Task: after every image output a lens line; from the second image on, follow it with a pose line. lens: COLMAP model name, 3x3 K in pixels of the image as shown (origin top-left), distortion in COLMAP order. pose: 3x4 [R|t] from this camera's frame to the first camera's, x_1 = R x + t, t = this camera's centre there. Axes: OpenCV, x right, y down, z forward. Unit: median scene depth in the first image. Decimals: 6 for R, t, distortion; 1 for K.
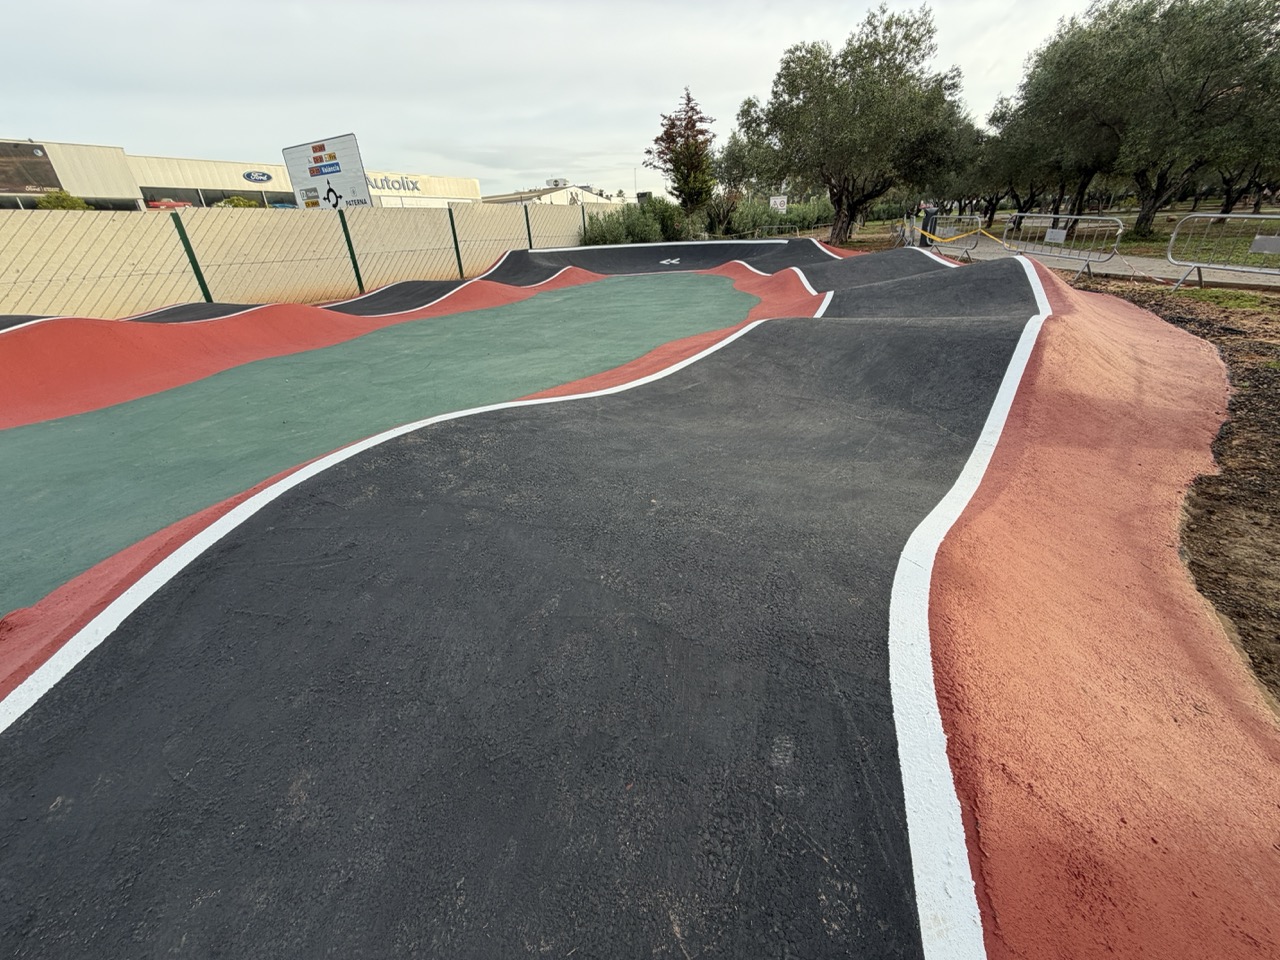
lens RADIAL K [[509.1, 0, 636.4], [0, 509.1, 479.2], [0, 0, 1]] dist [0.000192, -0.000036]
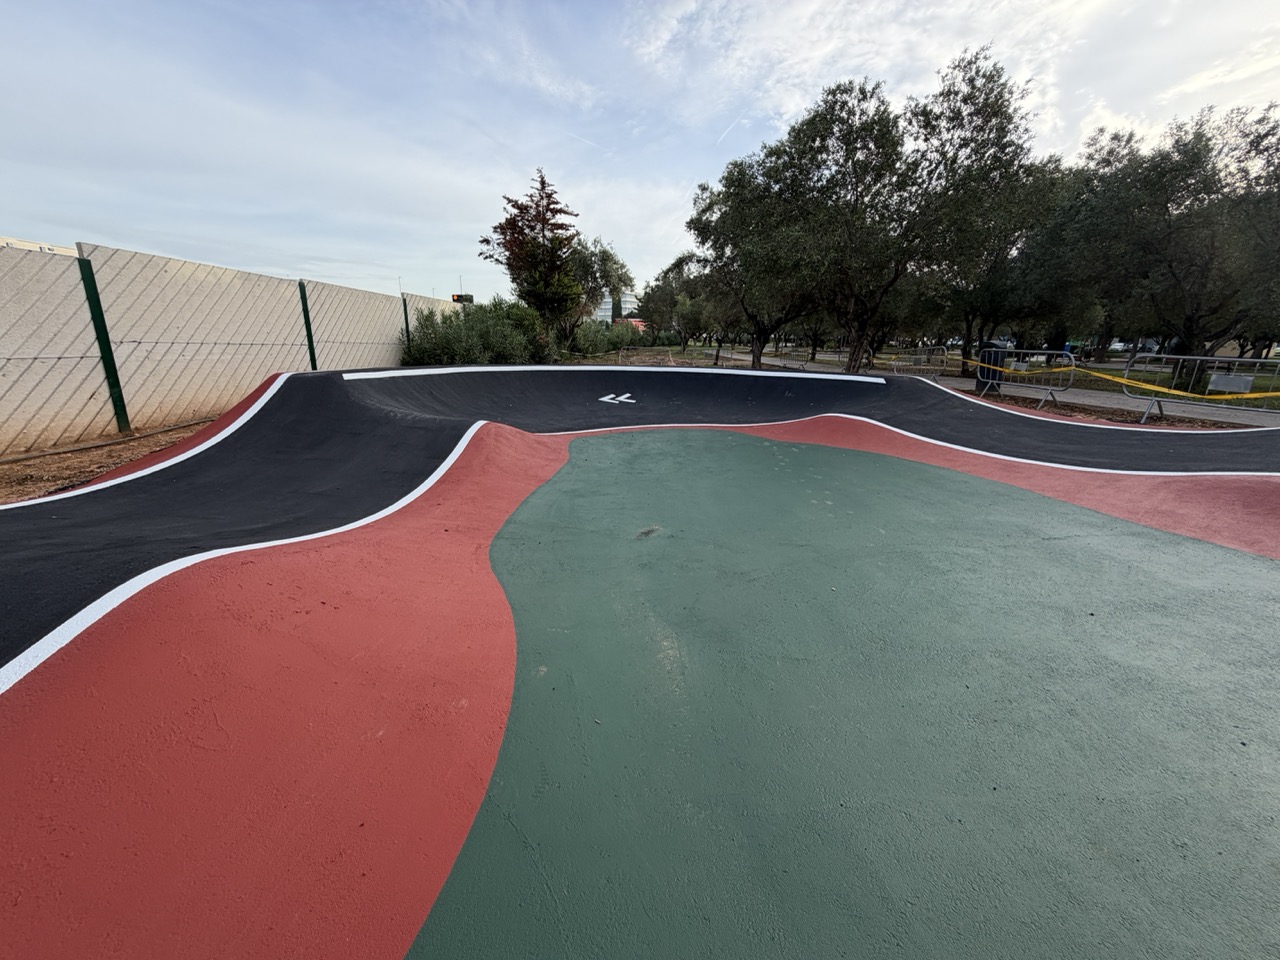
lens RADIAL K [[509.1, 0, 641.5], [0, 509.1, 483.2], [0, 0, 1]] dist [0.000192, -0.000036]
pose [[0.900867, -0.056359, 0.430422, -0.175800], [0.137803, 0.977378, -0.160443, -0.267725], [-0.411642, 0.203851, 0.888254, 0.560521]]
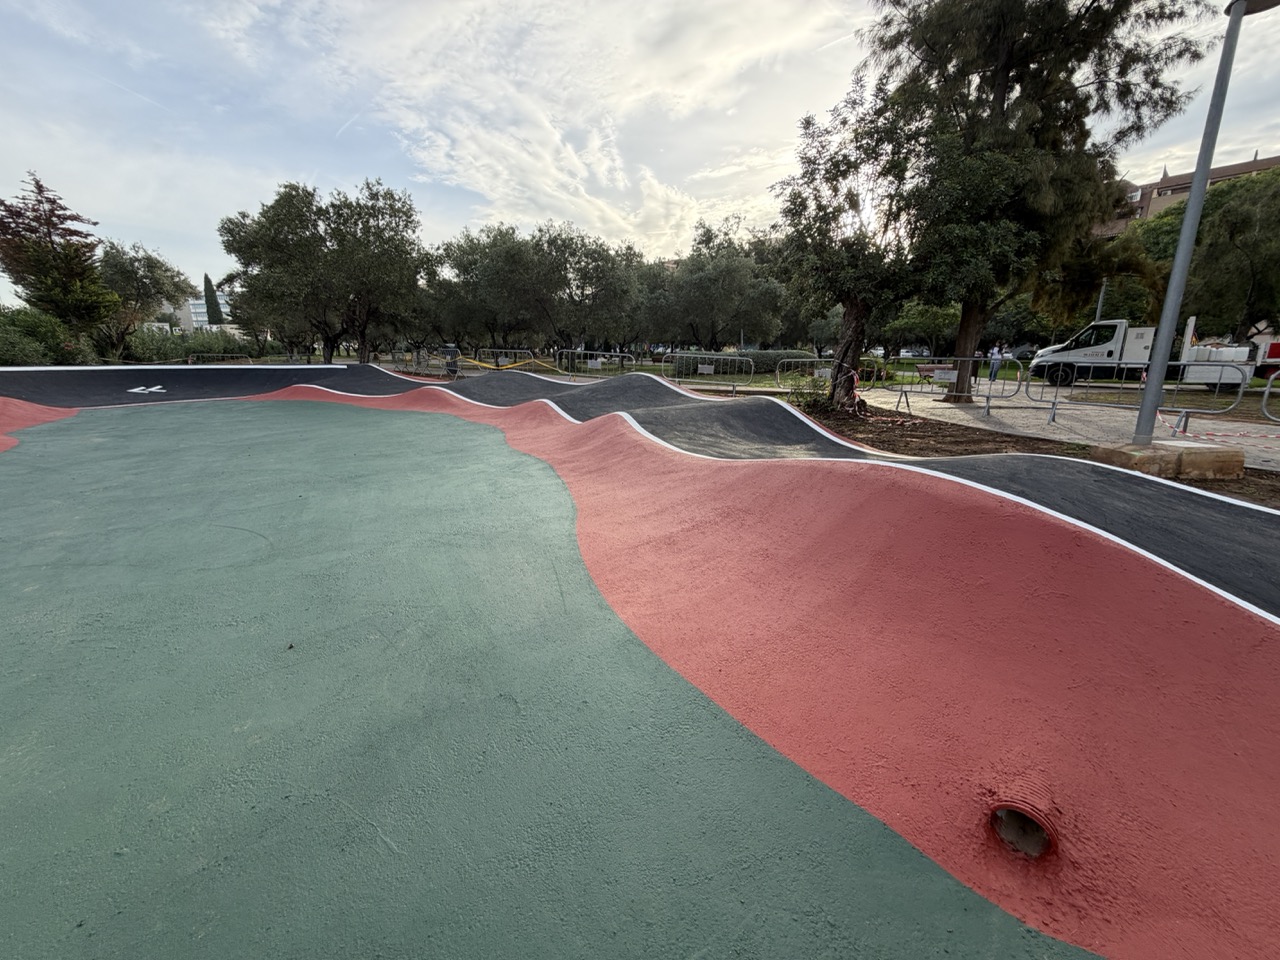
lens RADIAL K [[509.1, 0, 637.8], [0, 509.1, 481.6], [0, 0, 1]] dist [0.000192, -0.000036]
pose [[0.493556, -0.166372, 0.853652, -0.257321], [0.362010, 0.931762, -0.027707, -0.034711], [-0.790792, 0.322706, 0.520106, 0.120904]]
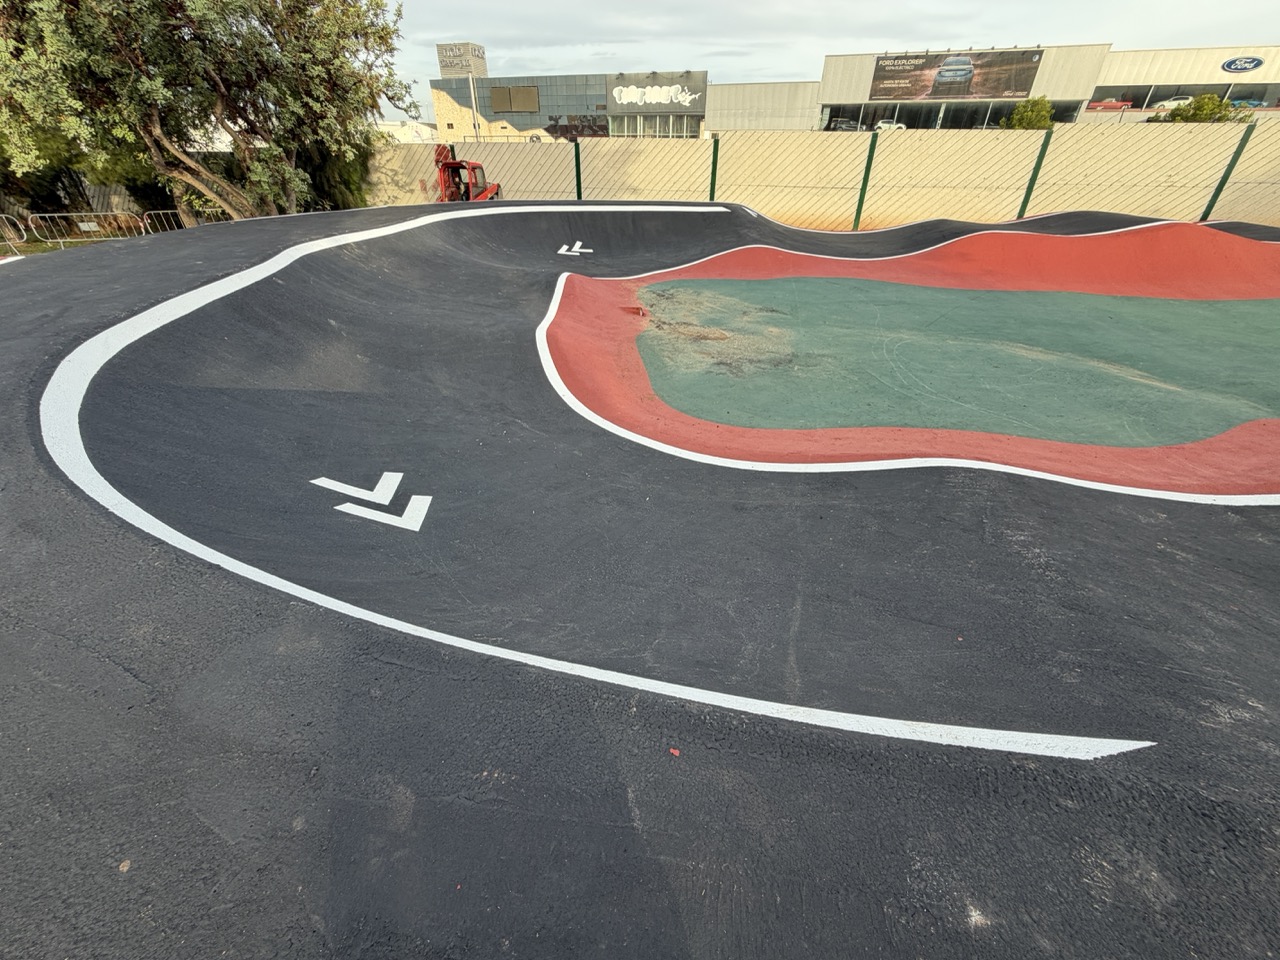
lens RADIAL K [[509.1, 0, 638.4], [0, 509.1, 481.7], [0, 0, 1]] dist [0.000192, -0.000036]
pose [[0.284906, 0.553258, -0.782773, -0.061275], [-0.433270, 0.802764, 0.409690, 0.101366], [0.855047, 0.222429, 0.468423, -0.228927]]
